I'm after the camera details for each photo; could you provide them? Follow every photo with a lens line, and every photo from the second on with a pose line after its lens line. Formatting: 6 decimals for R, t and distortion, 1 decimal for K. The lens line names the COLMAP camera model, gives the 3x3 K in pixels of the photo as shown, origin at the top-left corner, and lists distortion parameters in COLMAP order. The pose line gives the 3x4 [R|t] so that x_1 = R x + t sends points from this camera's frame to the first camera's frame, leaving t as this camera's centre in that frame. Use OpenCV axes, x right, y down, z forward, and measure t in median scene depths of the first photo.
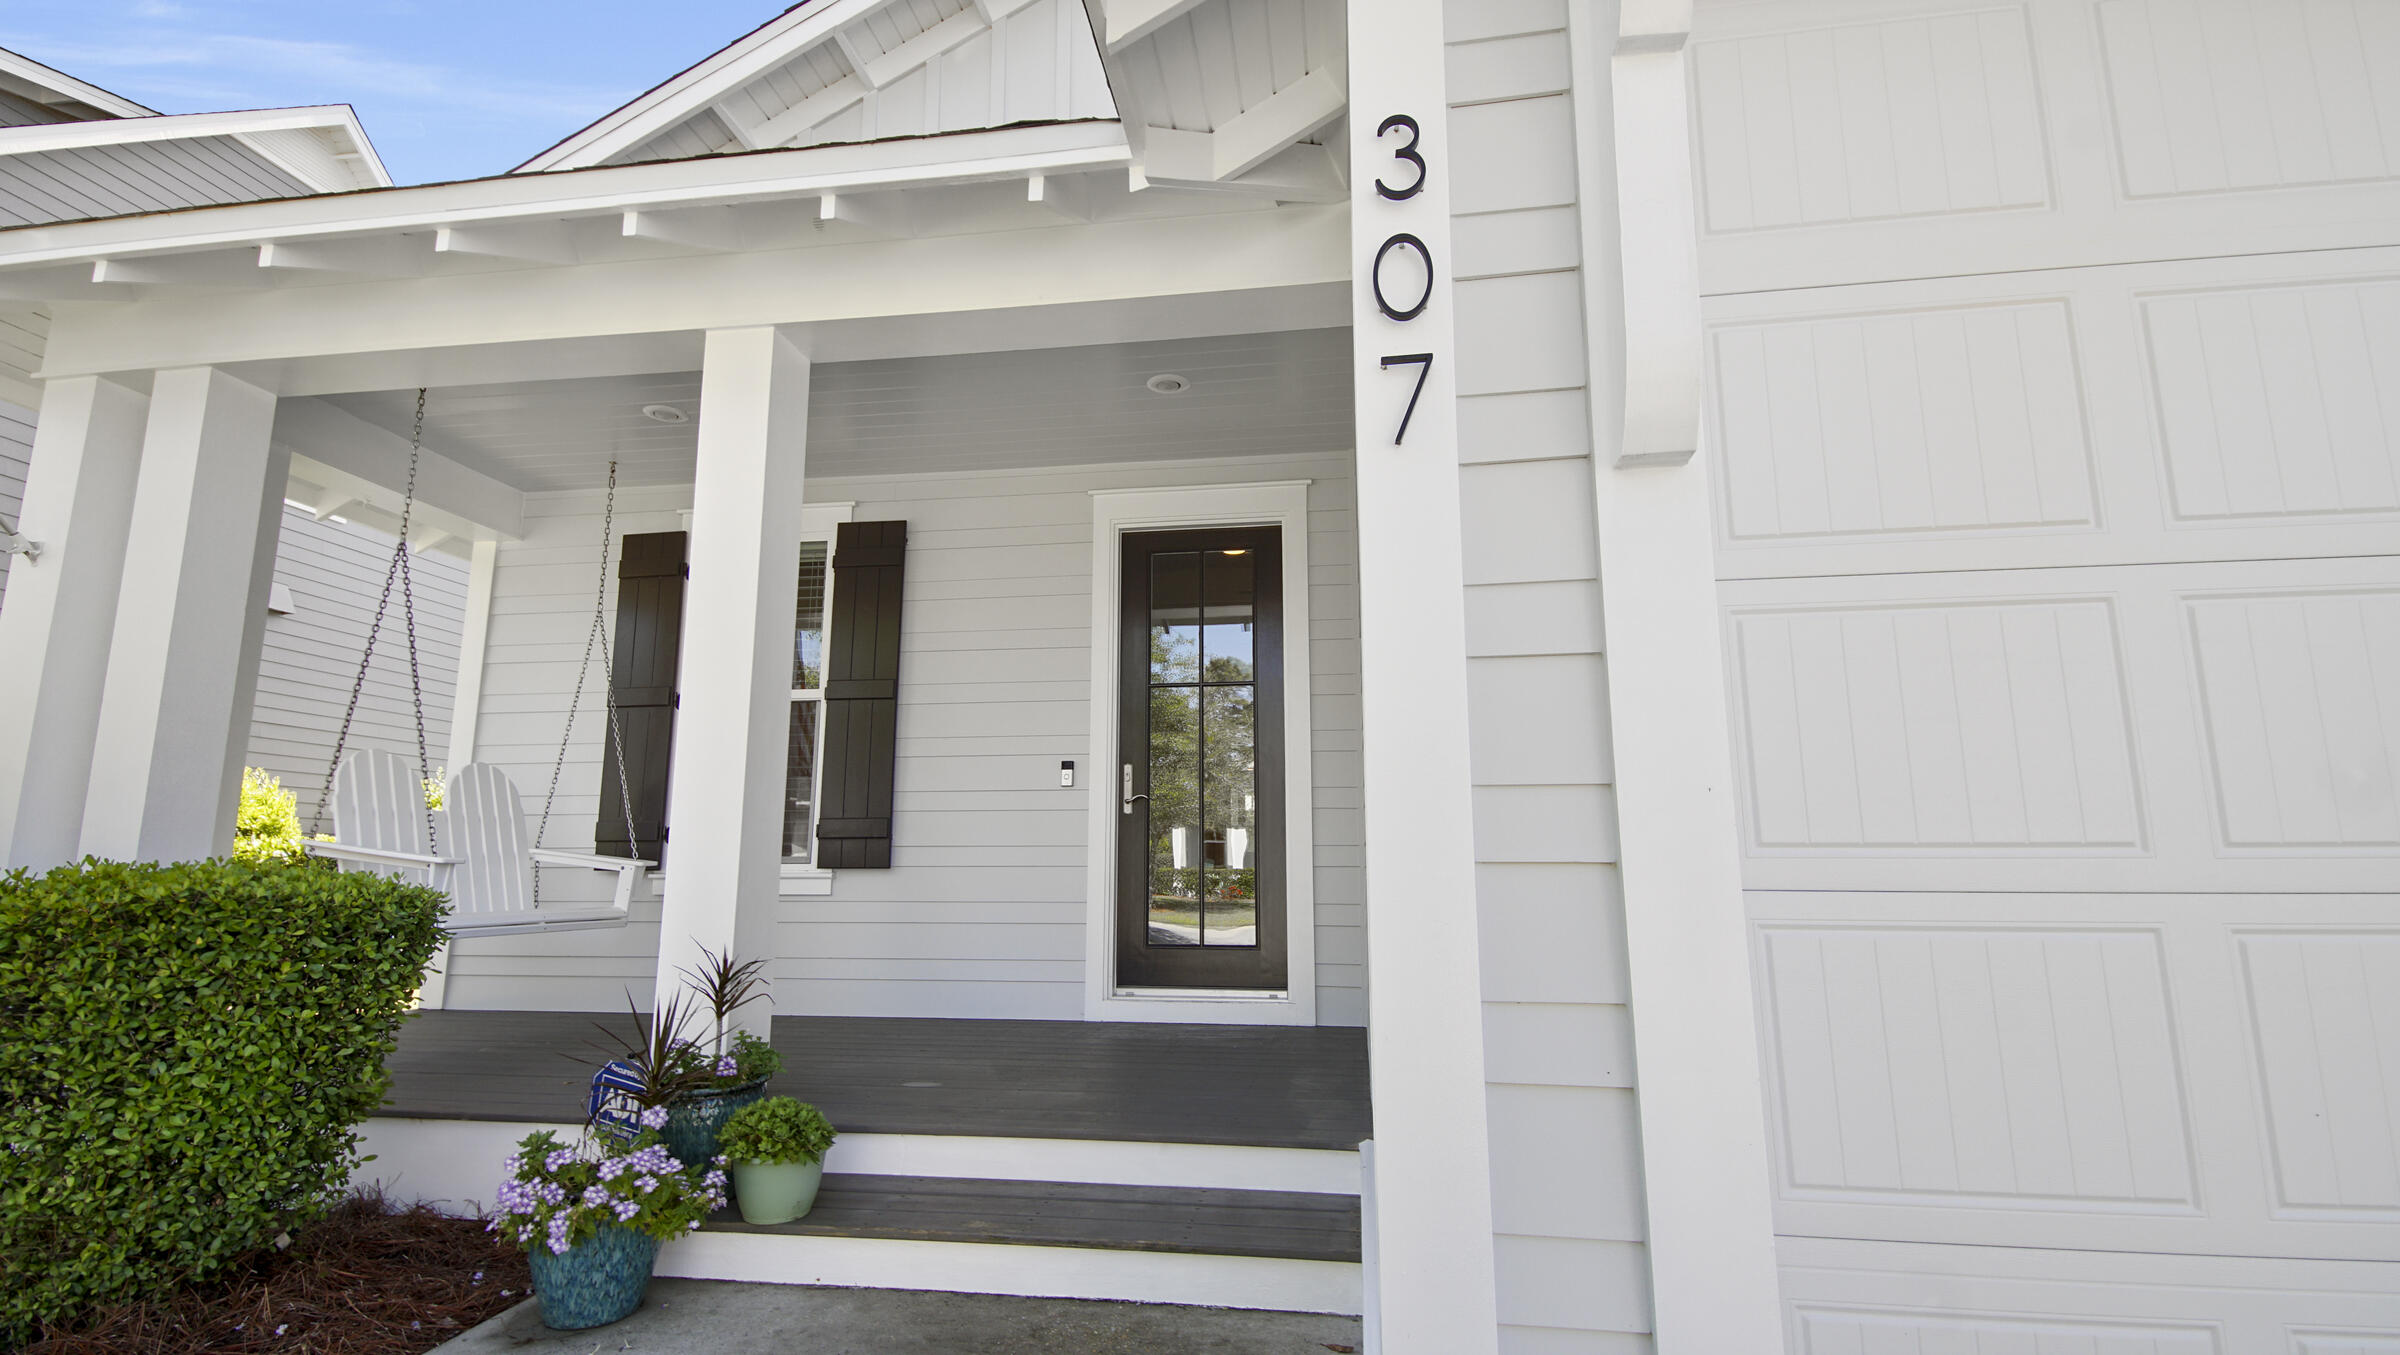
lens RADIAL K [[1086.0, 0, 1207.8], [0, 1086.0, 707.6], [0, 0, 1]] dist [0.029797, -0.015829]
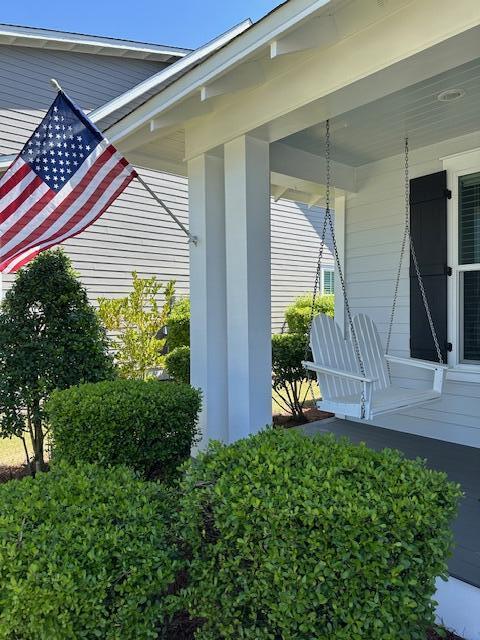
lens RADIAL K [[458.5, 0, 240.0], [0, 458.5, 320.0], [0, 0, 1]] dist [-0.006159, -0.007235]
pose [[0.760079, -0.001349, -0.649829, -0.327823], [0.114671, 0.984584, 0.132082, -0.079423], [0.639633, -0.174909, 0.748516, 0.277542]]
